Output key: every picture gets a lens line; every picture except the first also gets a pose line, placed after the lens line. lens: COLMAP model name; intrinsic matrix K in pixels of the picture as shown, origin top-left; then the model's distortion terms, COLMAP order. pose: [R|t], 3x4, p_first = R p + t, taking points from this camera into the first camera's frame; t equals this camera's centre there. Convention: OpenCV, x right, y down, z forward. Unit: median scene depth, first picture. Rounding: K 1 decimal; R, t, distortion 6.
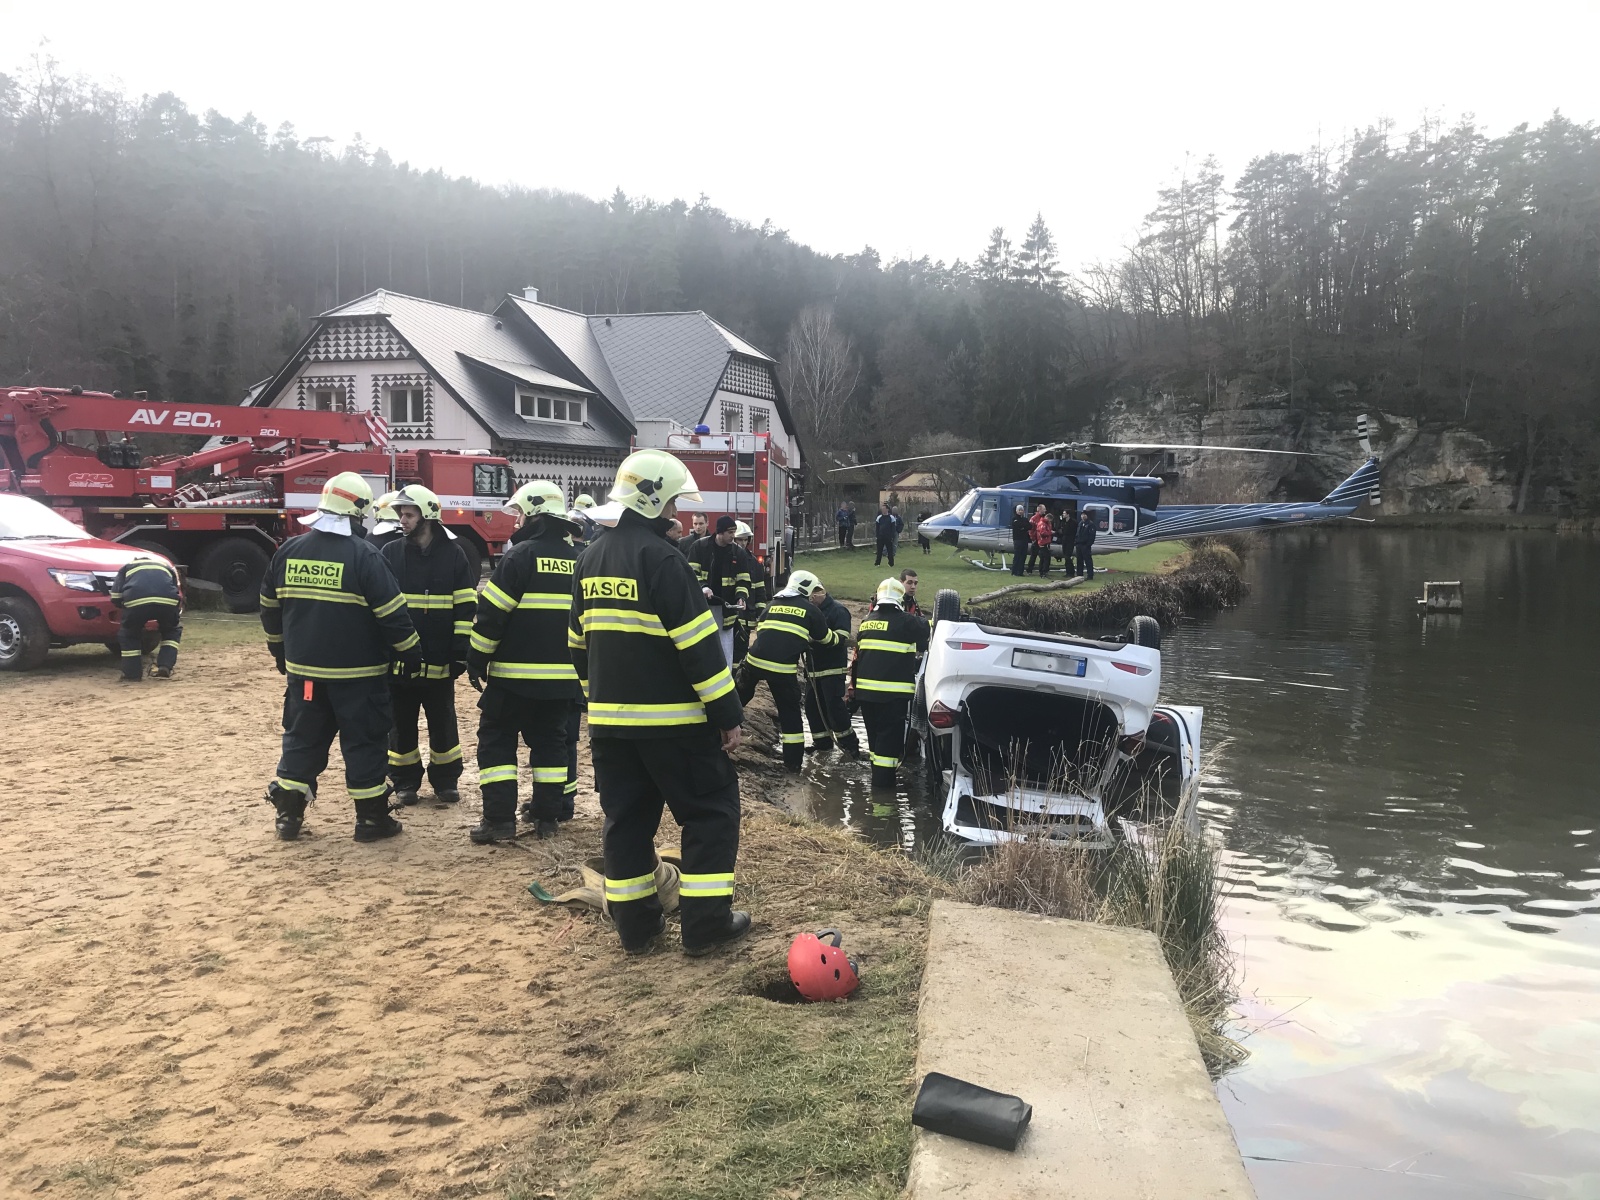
lens RADIAL K [[1303.3, 0, 793.5], [0, 1303.3, 587.1], [0, 0, 1]] dist [0.014642, 0.000115]
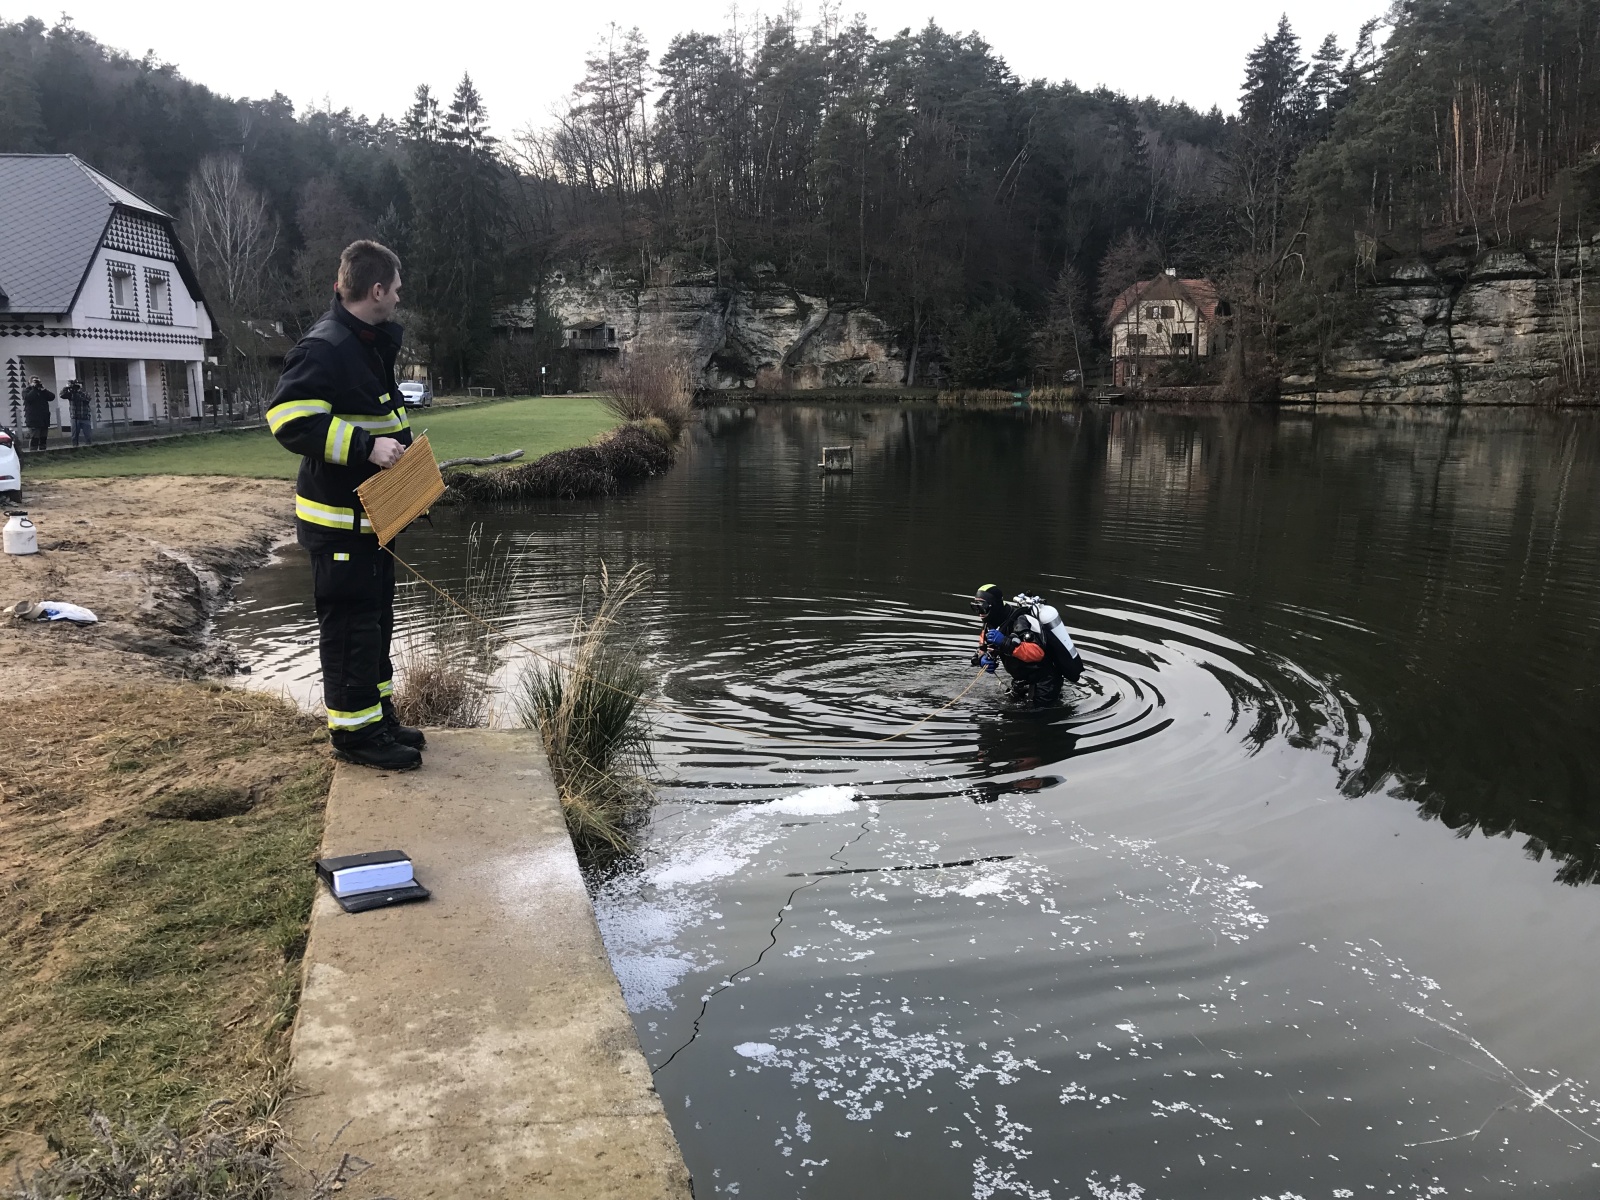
lens RADIAL K [[1303.3, 0, 794.0], [0, 1303.3, 590.6], [0, 0, 1]] dist [0.014642, 0.000115]
pose [[0.915134, -0.068924, 0.397214, 0.000888], [0.030144, 0.994218, 0.103066, 0.000788], [-0.402021, -0.082345, 0.911920, -0.006855]]
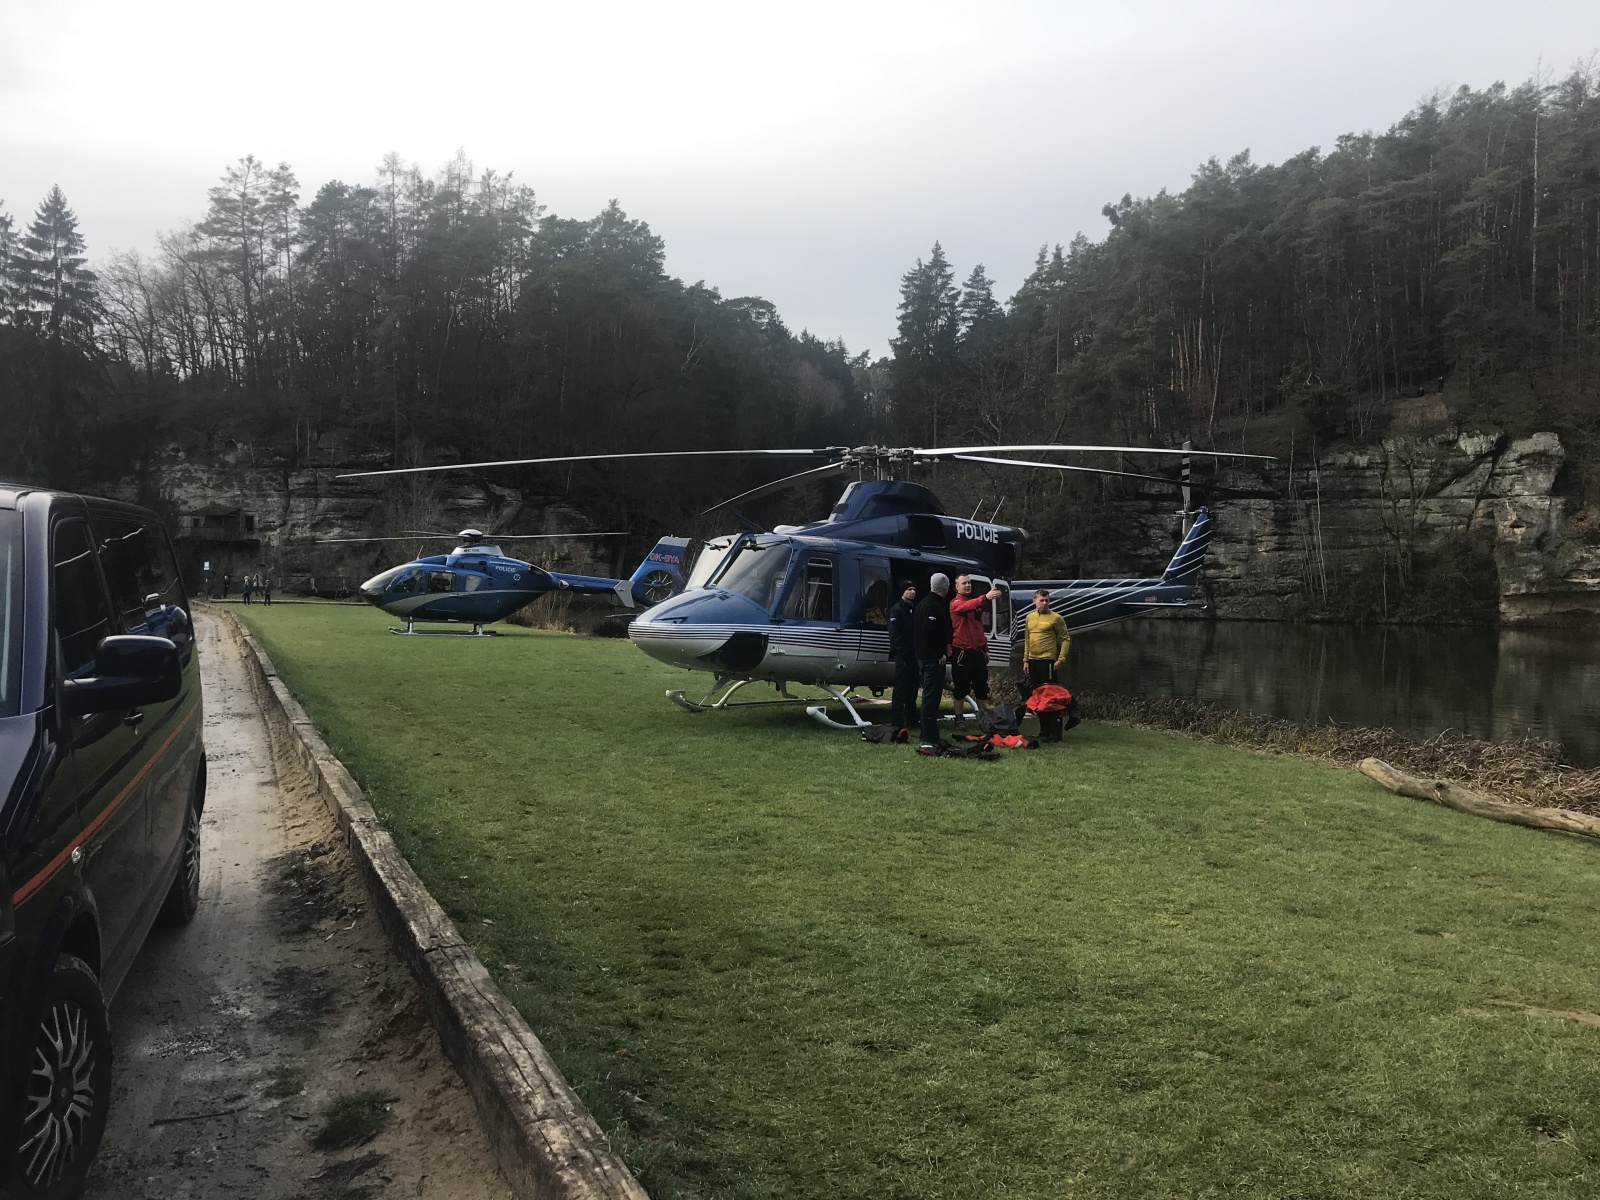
lens RADIAL K [[1303.3, 0, 786.5], [0, 1303.3, 604.8], [0, 0, 1]] dist [0.014642, 0.000115]
pose [[0.718018, -0.001298, 0.696024, -0.048545], [0.032263, 0.998985, -0.031419, -0.012821], [-0.695277, 0.045015, 0.717331, 0.227925]]
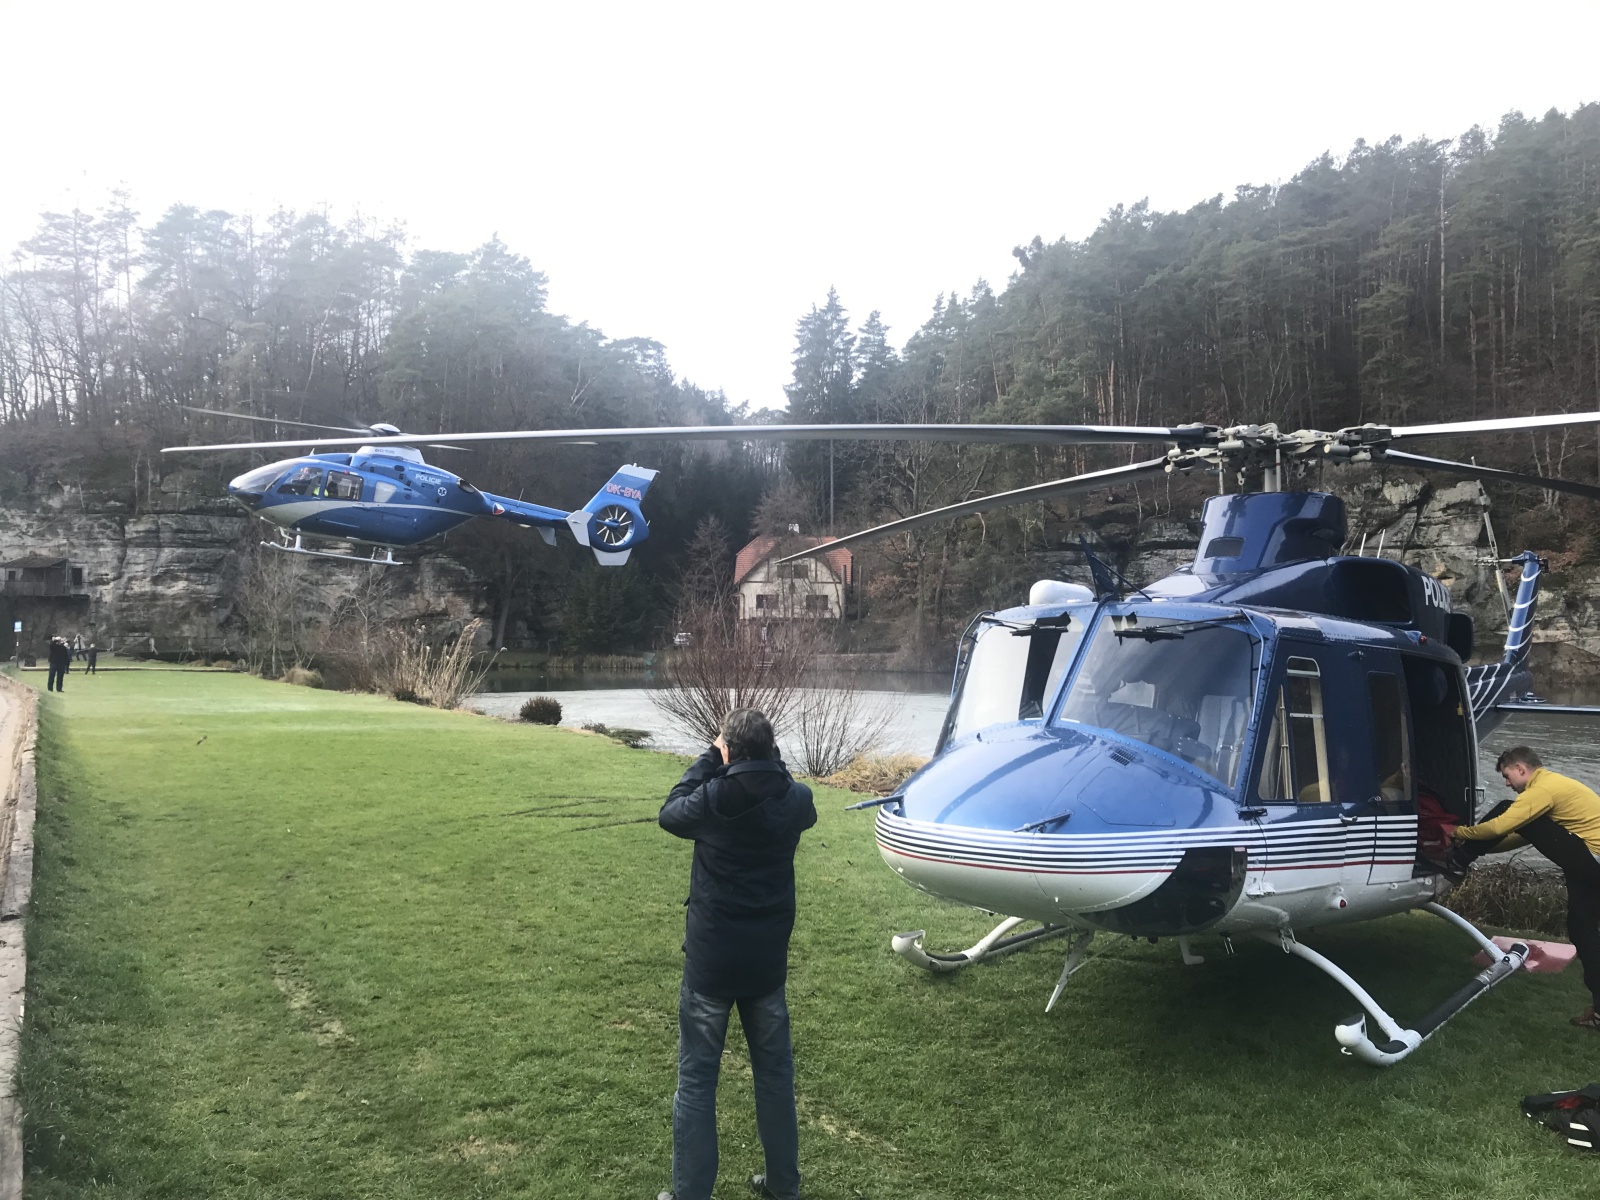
lens RADIAL K [[1303.3, 0, 790.2], [0, 1303.3, 601.9], [0, 0, 1]] dist [0.014642, 0.000115]
pose [[0.643023, 0.025233, 0.765431, -0.012033], [0.043446, 0.996646, -0.069353, -0.020934], [-0.764614, 0.077850, 0.639769, 0.300802]]
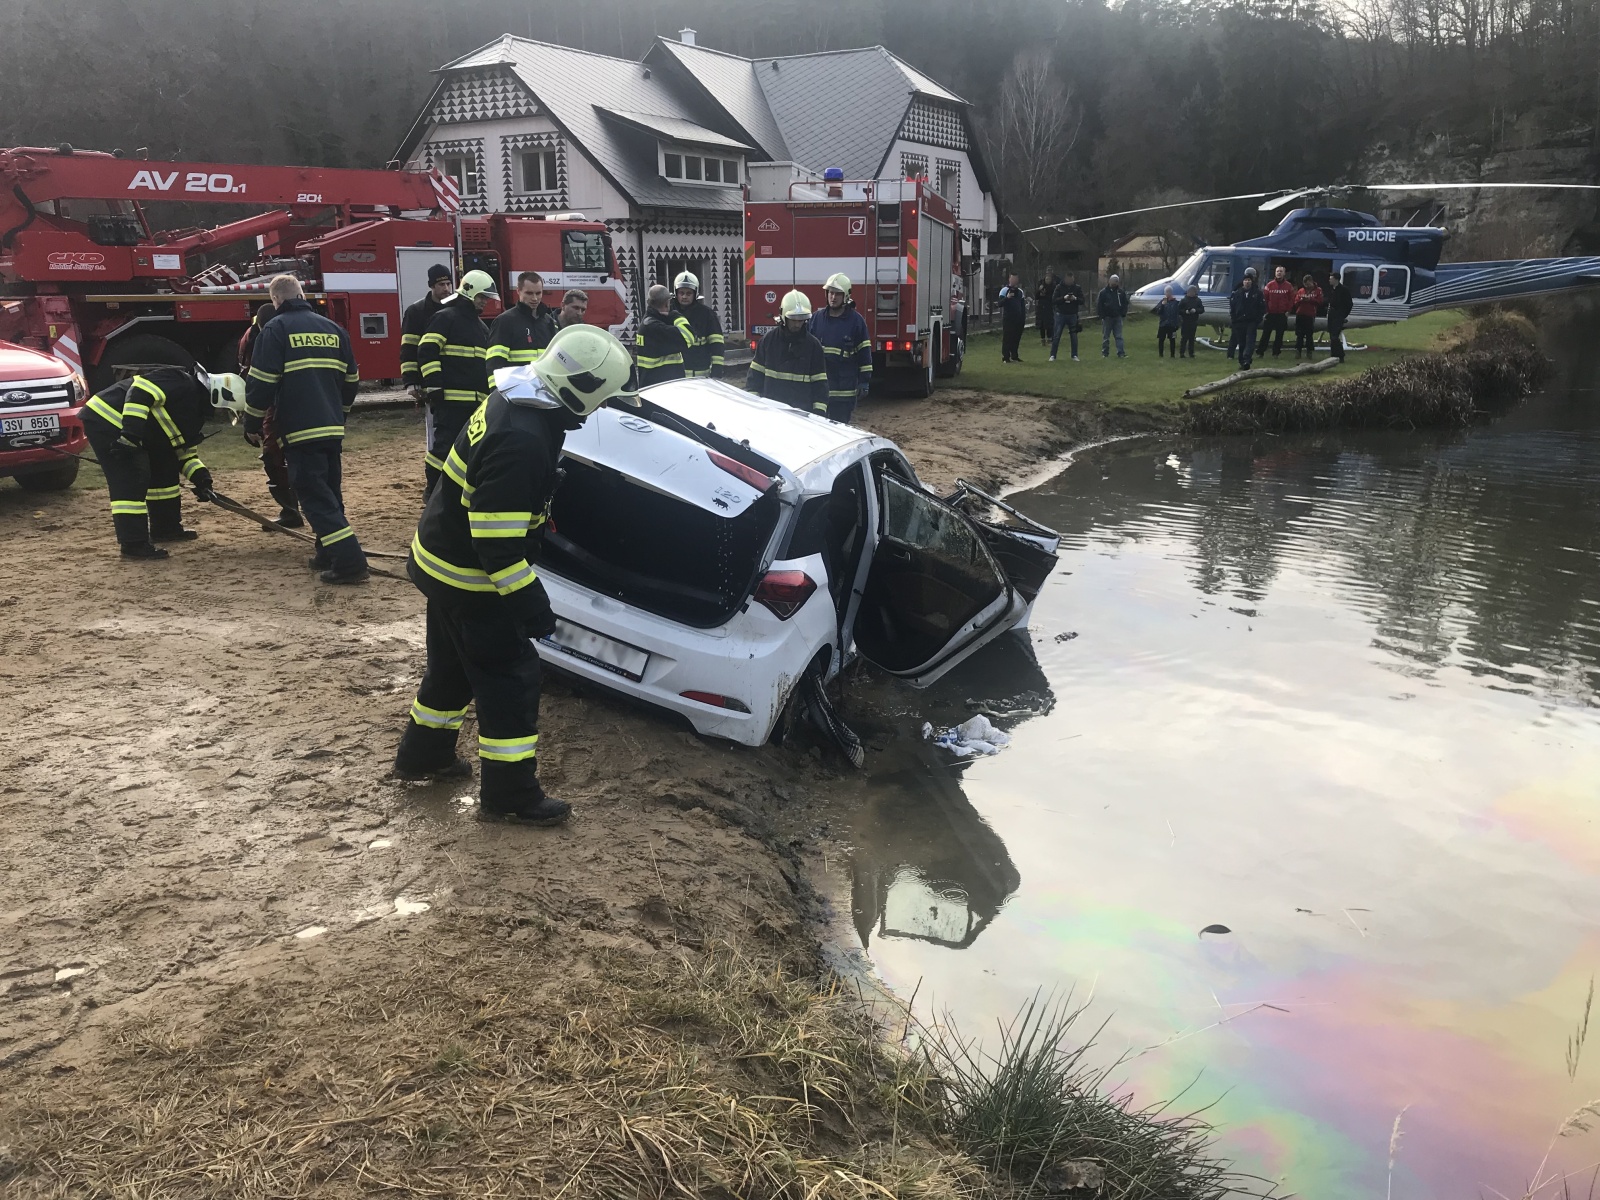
lens RADIAL K [[1303.3, 0, 794.6], [0, 1303.3, 577.9], [0, 0, 1]] dist [0.014642, 0.000115]
pose [[0.986863, 0.012609, -0.161069, 0.006976], [0.013453, 0.987075, 0.159695, -0.001912], [0.161001, -0.159764, 0.973938, 0.041417]]
